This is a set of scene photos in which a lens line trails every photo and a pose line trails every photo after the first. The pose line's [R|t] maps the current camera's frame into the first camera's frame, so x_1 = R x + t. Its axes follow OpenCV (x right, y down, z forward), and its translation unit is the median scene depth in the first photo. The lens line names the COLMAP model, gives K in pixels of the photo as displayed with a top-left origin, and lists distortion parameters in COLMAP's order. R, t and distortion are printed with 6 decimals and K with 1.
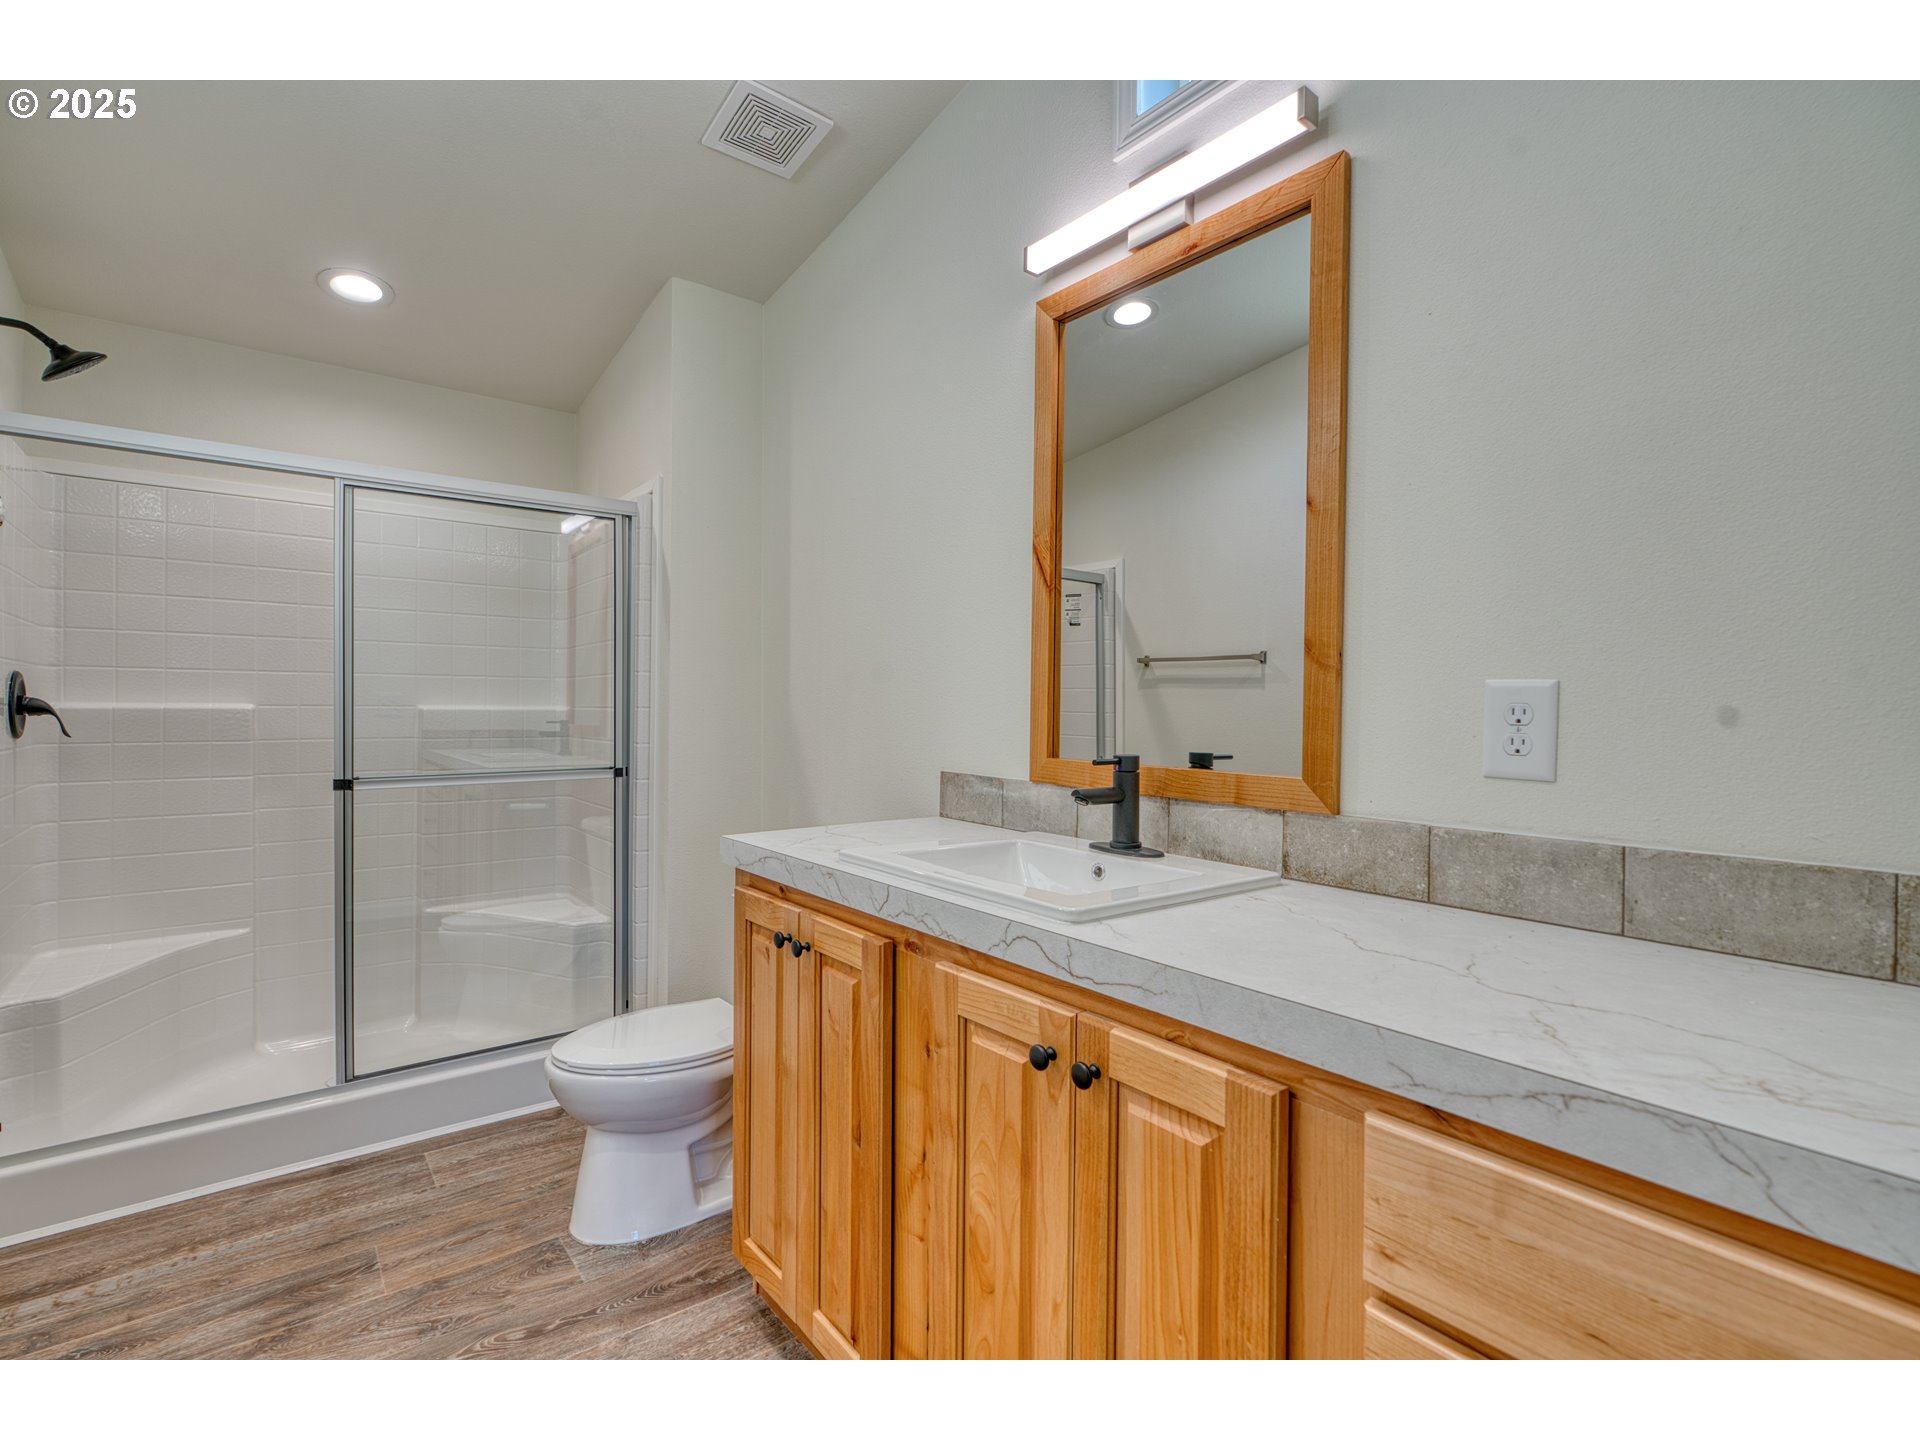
lens RADIAL K [[885.6, 0, 937.2], [0, 885.6, 710.9], [0, 0, 1]] dist [-0.002089, 0.000442]
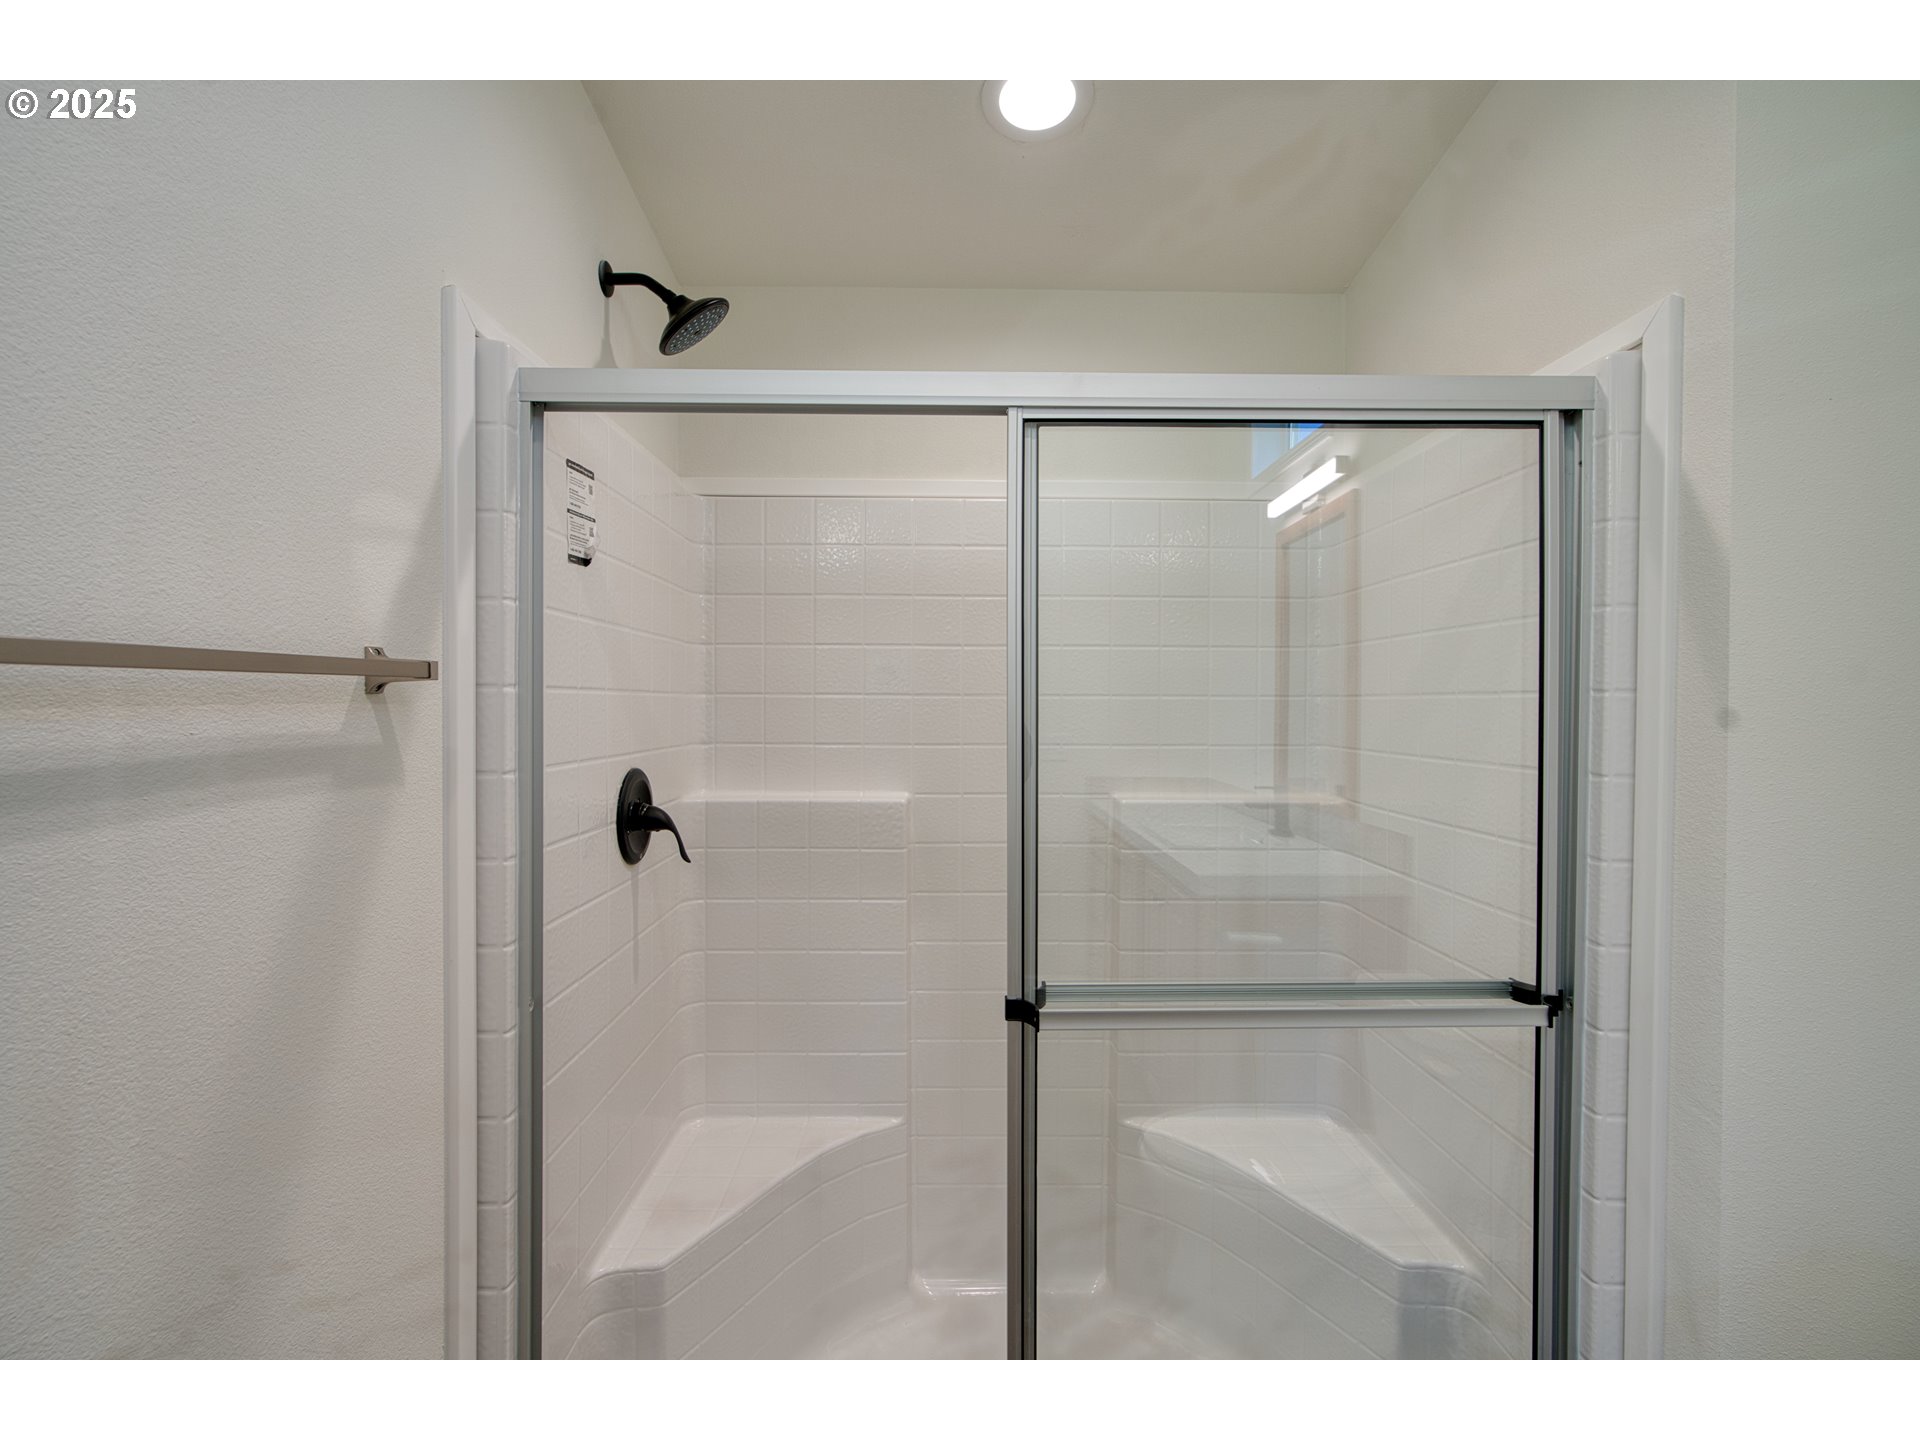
lens RADIAL K [[916.2, 0, 960.0], [0, 916.2, 720.0], [0, 0, 1]] dist [-0.001974, 0.000402]
pose [[0.800174, 0.005546, -0.599743, -0.346098], [-0.001821, 0.999975, 0.006817, -0.079280], [0.599766, -0.004363, 0.800164, 0.502462]]
